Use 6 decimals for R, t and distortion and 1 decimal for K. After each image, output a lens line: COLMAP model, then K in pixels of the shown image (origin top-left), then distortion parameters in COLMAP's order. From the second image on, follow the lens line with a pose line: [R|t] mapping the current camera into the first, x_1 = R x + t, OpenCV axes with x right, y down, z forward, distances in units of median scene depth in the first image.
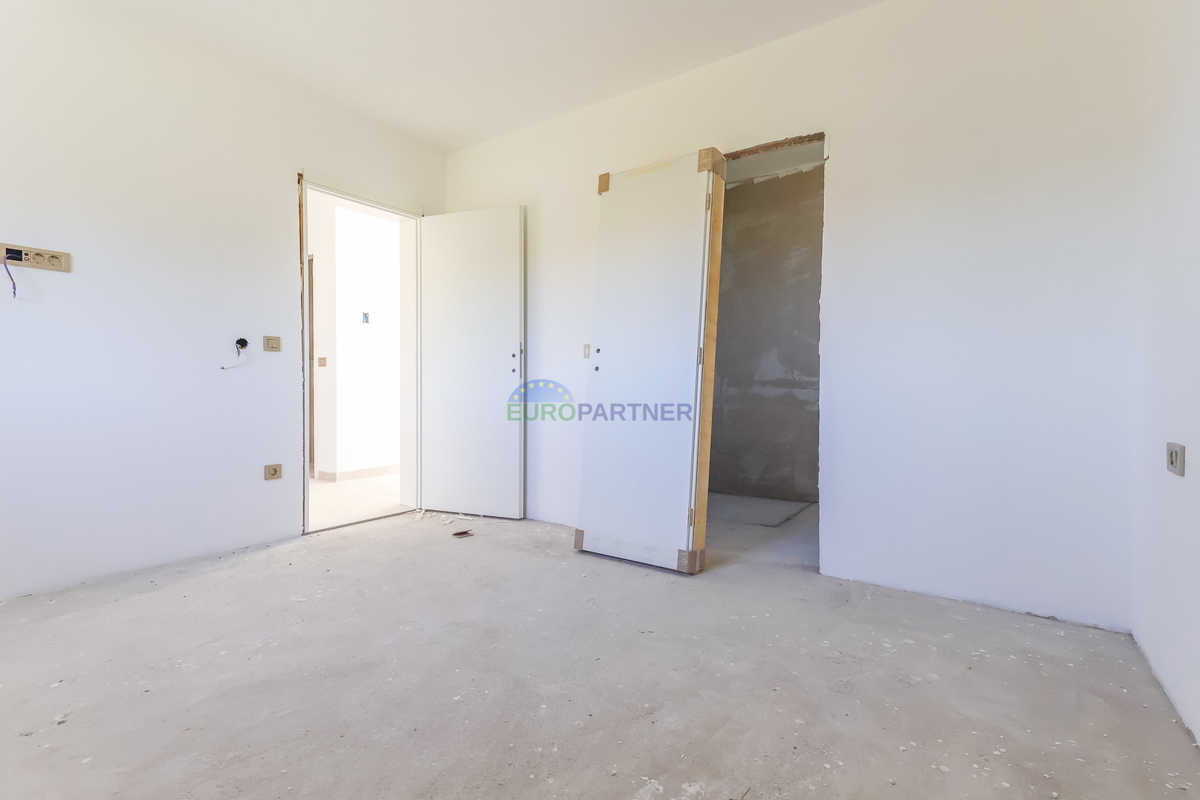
lens RADIAL K [[559.9, 0, 593.8], [0, 559.9, 405.6], [0, 0, 1]] dist [0.018232, 0.000142]
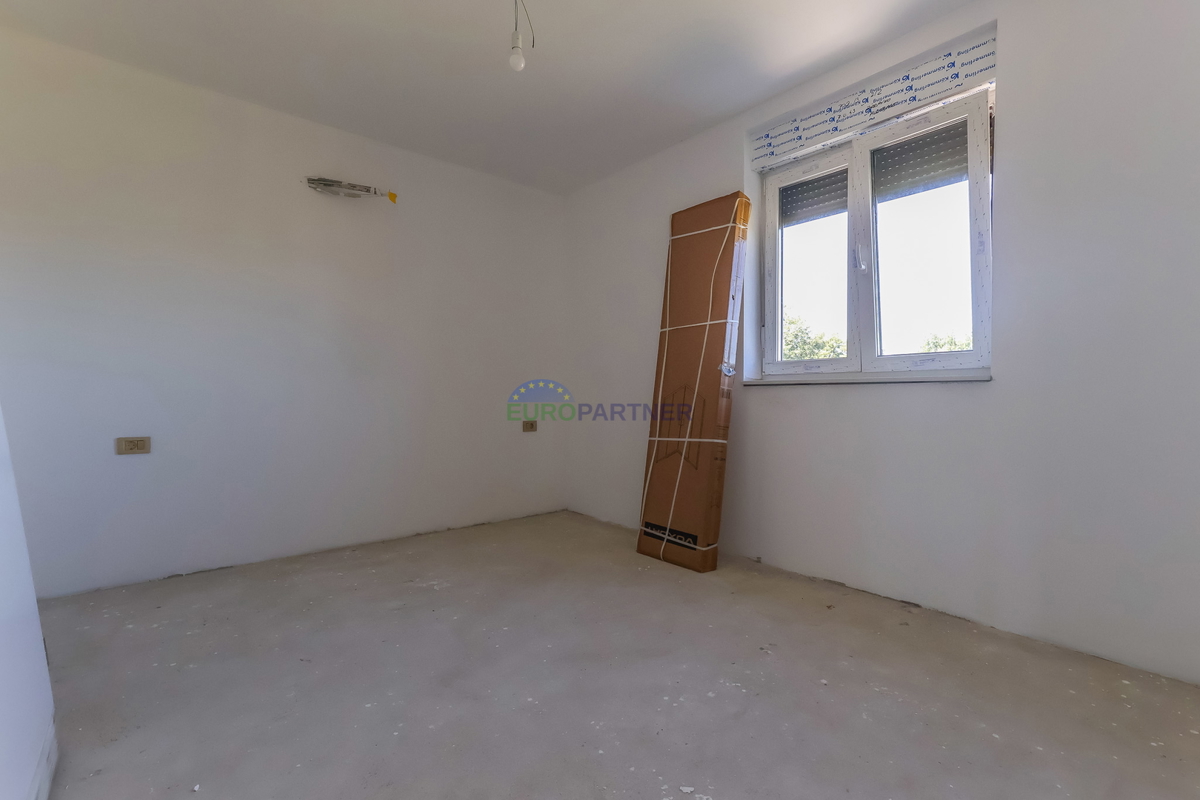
lens RADIAL K [[559.9, 0, 593.8], [0, 559.9, 405.6], [0, 0, 1]] dist [0.018232, 0.000142]
pose [[-0.964617, -0.015127, 0.263221, -0.784111], [-0.001609, 0.998672, 0.051498, -0.116866], [-0.263651, 0.049253, -0.963360, 2.166014]]
